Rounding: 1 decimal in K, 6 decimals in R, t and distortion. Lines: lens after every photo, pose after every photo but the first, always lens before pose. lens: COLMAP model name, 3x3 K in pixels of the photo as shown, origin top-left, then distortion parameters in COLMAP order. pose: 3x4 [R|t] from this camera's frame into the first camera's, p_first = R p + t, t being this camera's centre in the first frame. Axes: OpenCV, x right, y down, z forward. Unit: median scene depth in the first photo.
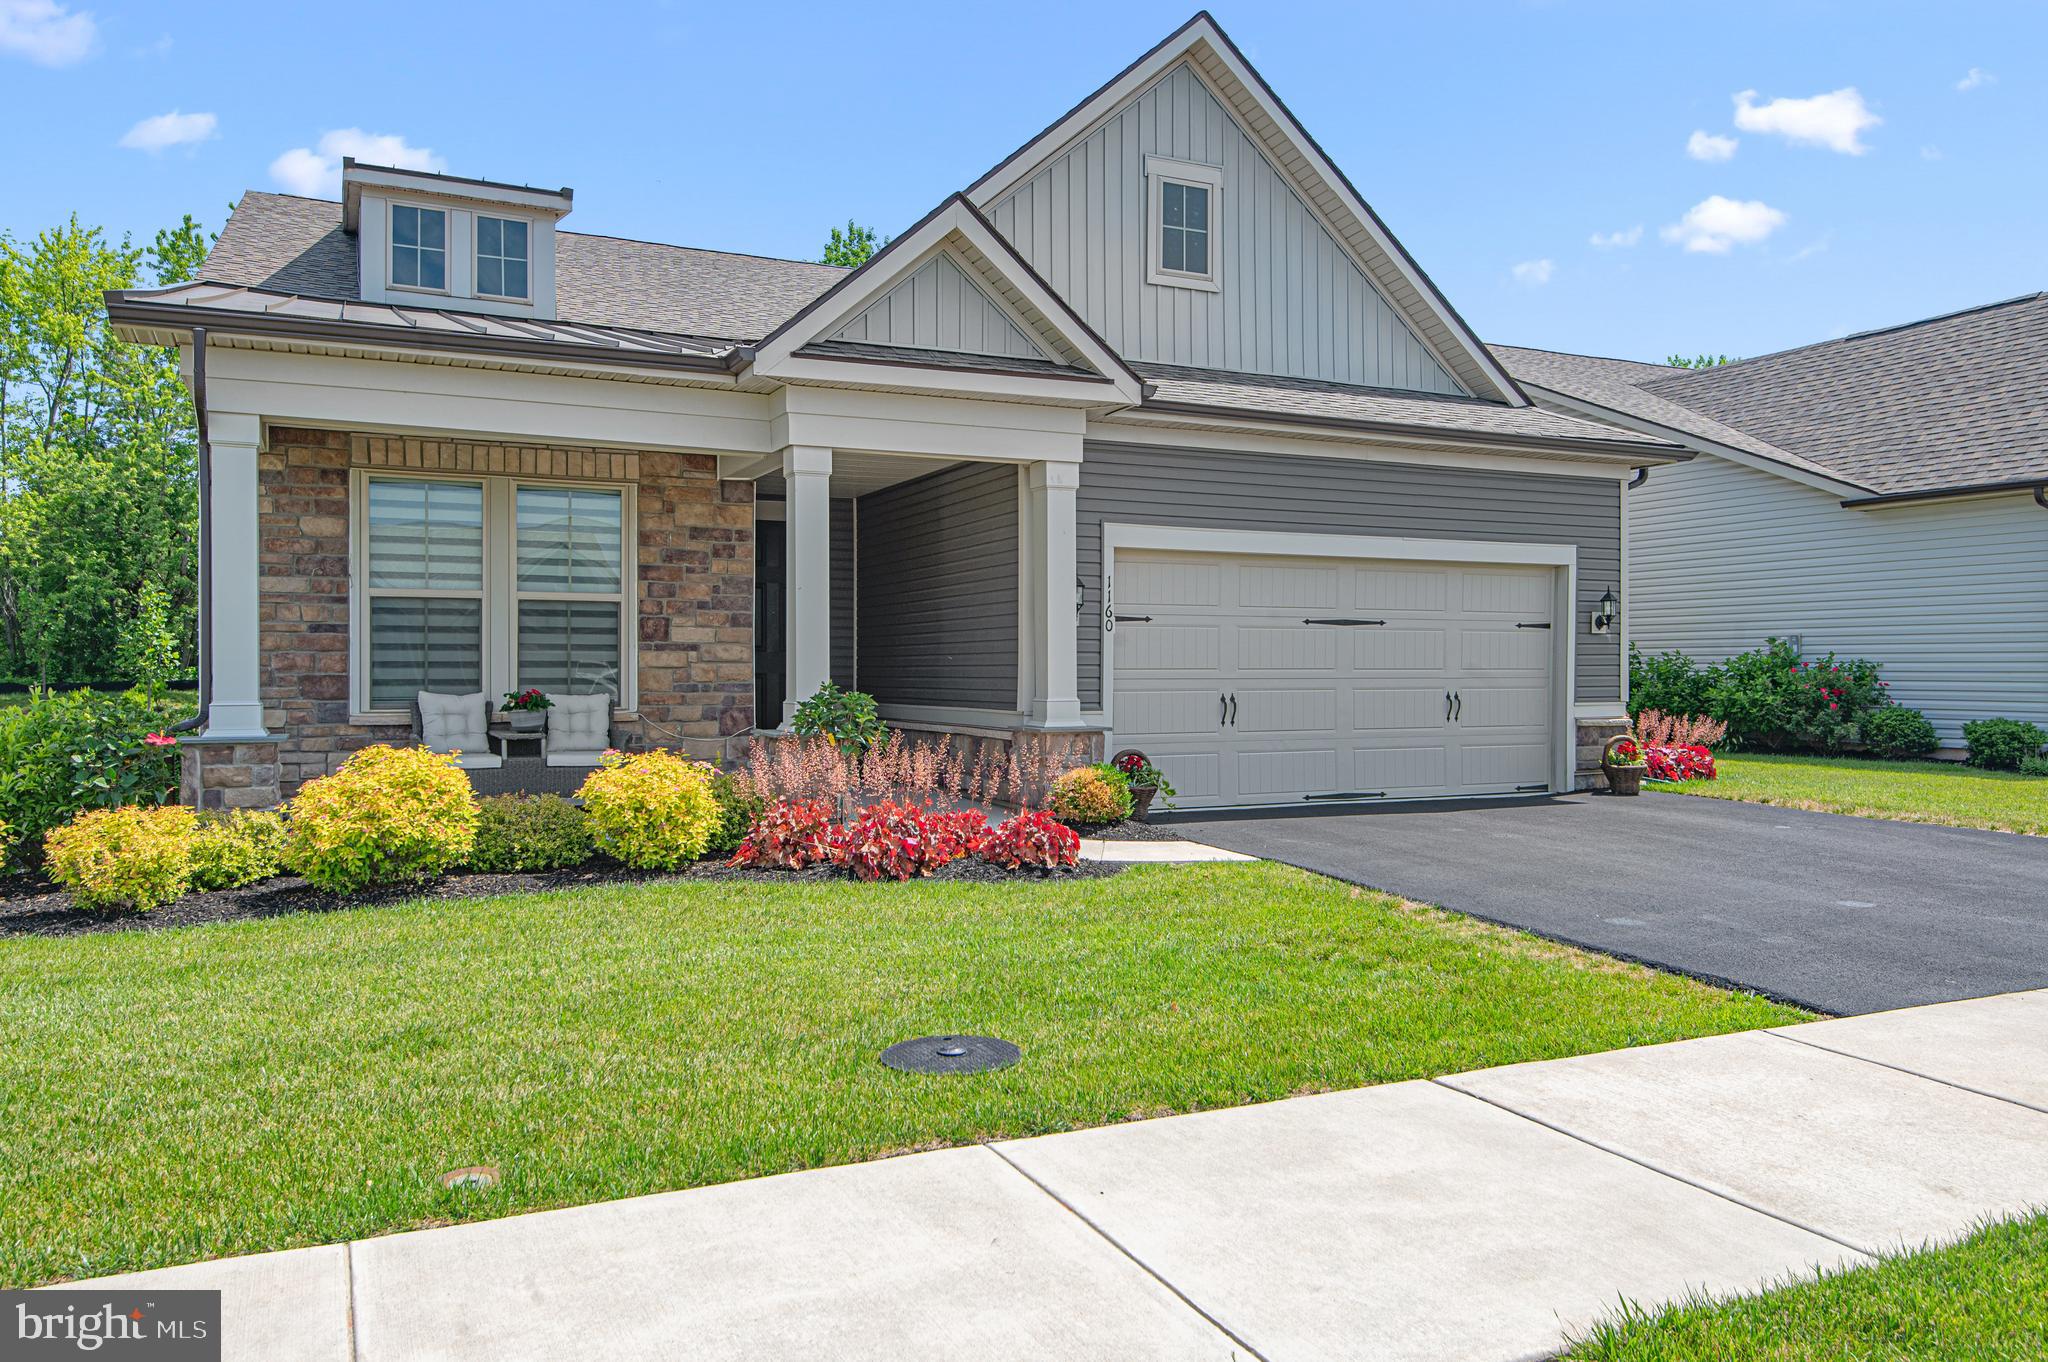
lens RADIAL K [[1420.4, 0, 1024.0], [0, 1420.4, 681.0], [0, 0, 1]] dist [0.030497, -0.002684]
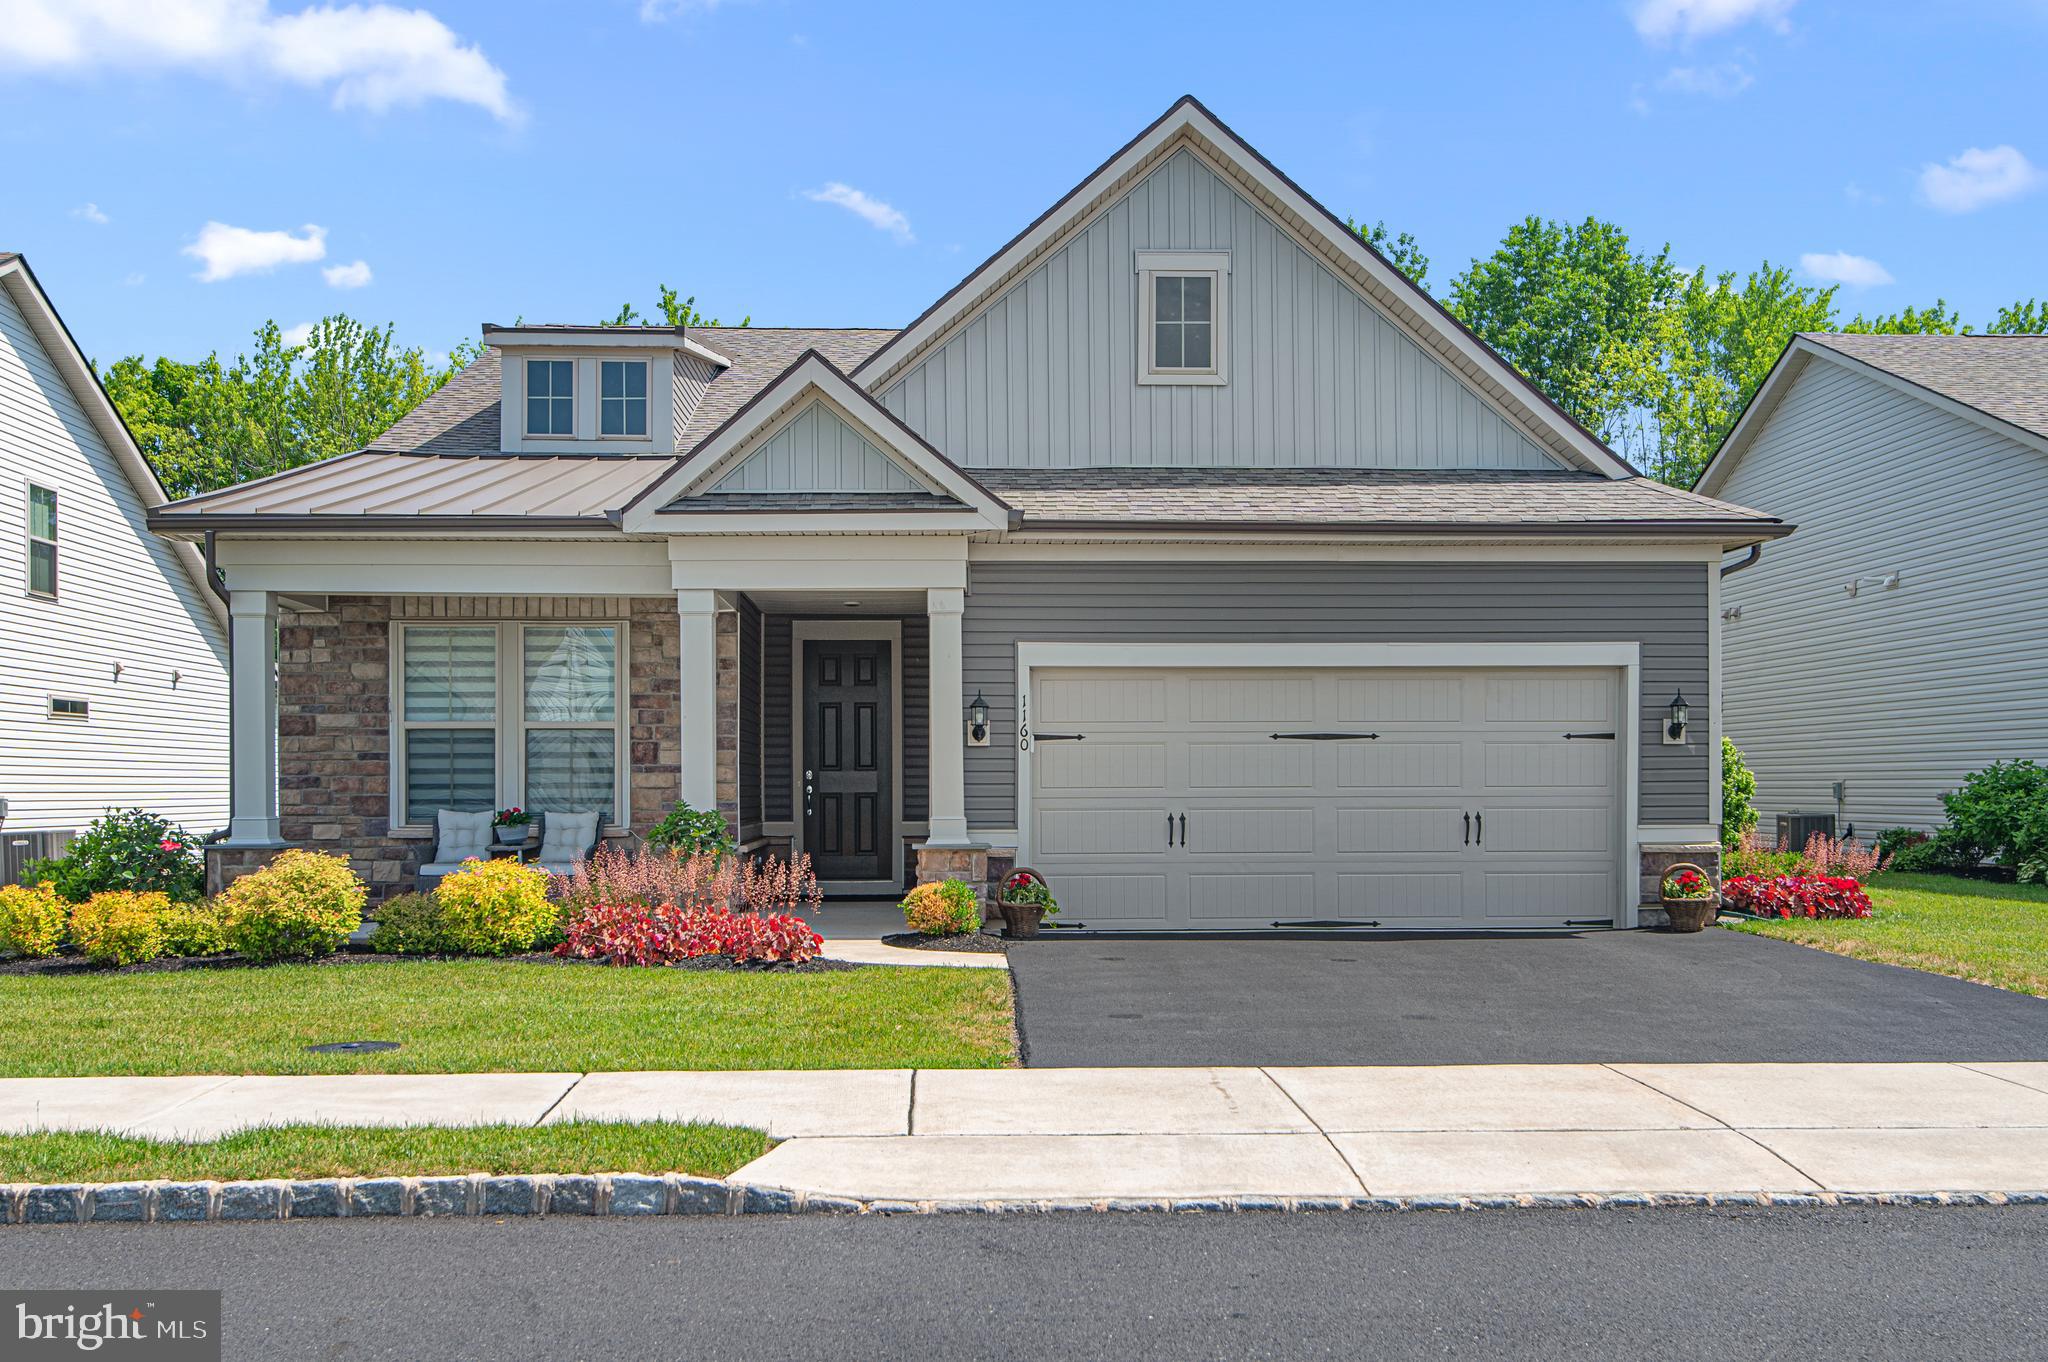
lens RADIAL K [[1903.7, 0, 1020.9], [0, 1903.7, 808.9], [0, 0, 1]] dist [0.031836, 0.003227]
pose [[0.925613, 0.001001, -0.378470, 0.564023], [0.000569, 0.999992, 0.004036, 0.000754], [0.378471, -0.003951, 0.925605, -0.246170]]
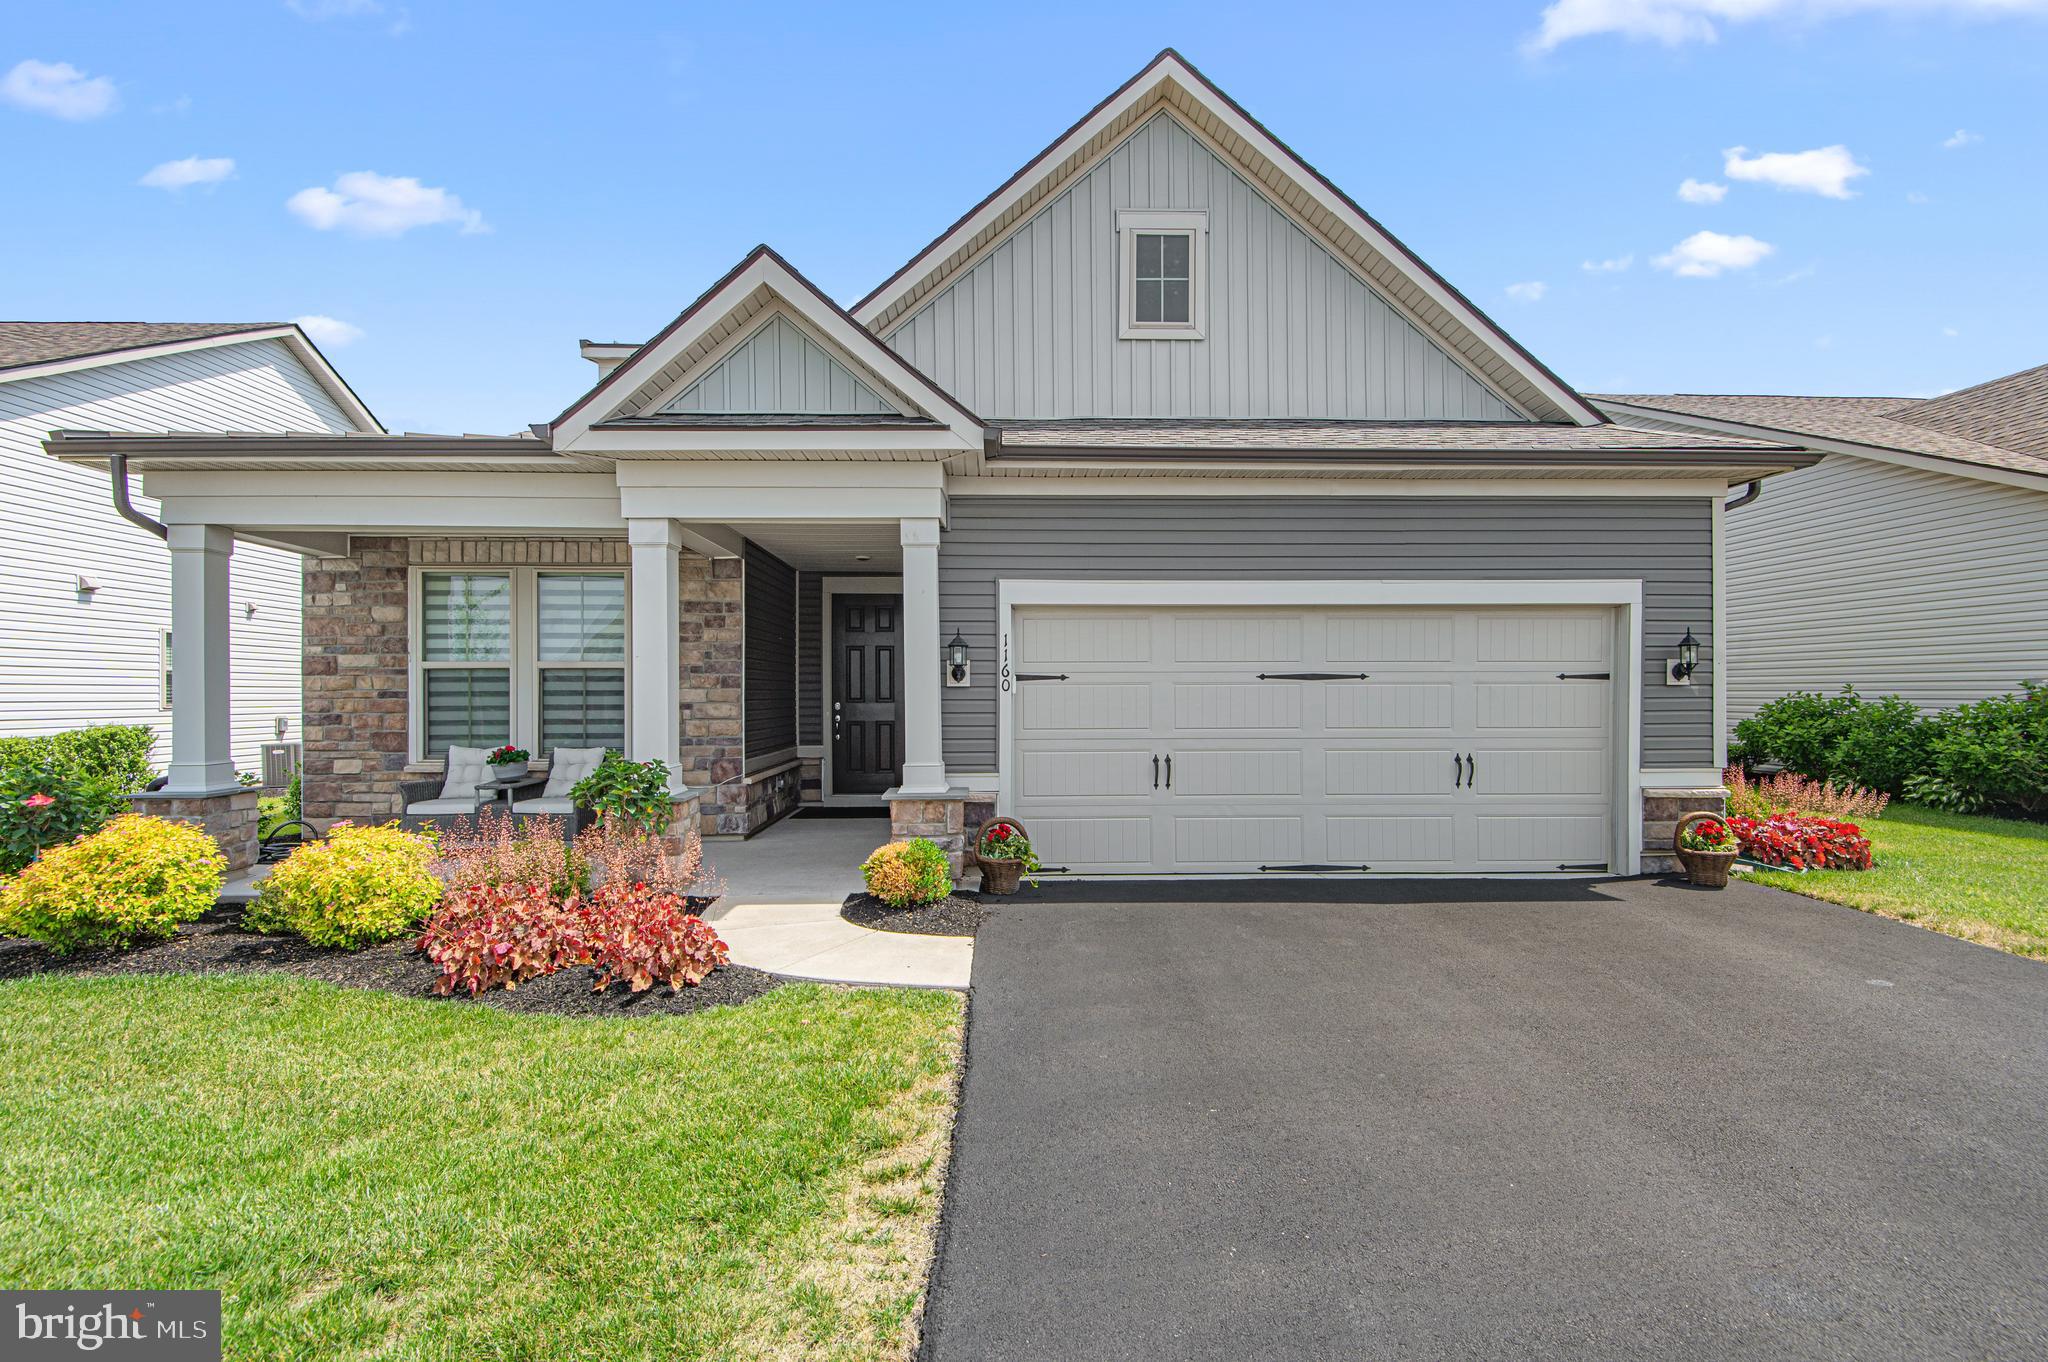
lens RADIAL K [[939.3, 0, 1023.1], [0, 939.3, 698.9], [0, 0, 1]] dist [0.016613, -0.000853]
pose [[0.921079, -0.001060, -0.389374, 0.317688], [0.000127, 0.999997, -0.002424, -0.028403], [0.389376, 0.002183, 0.921076, 0.413902]]
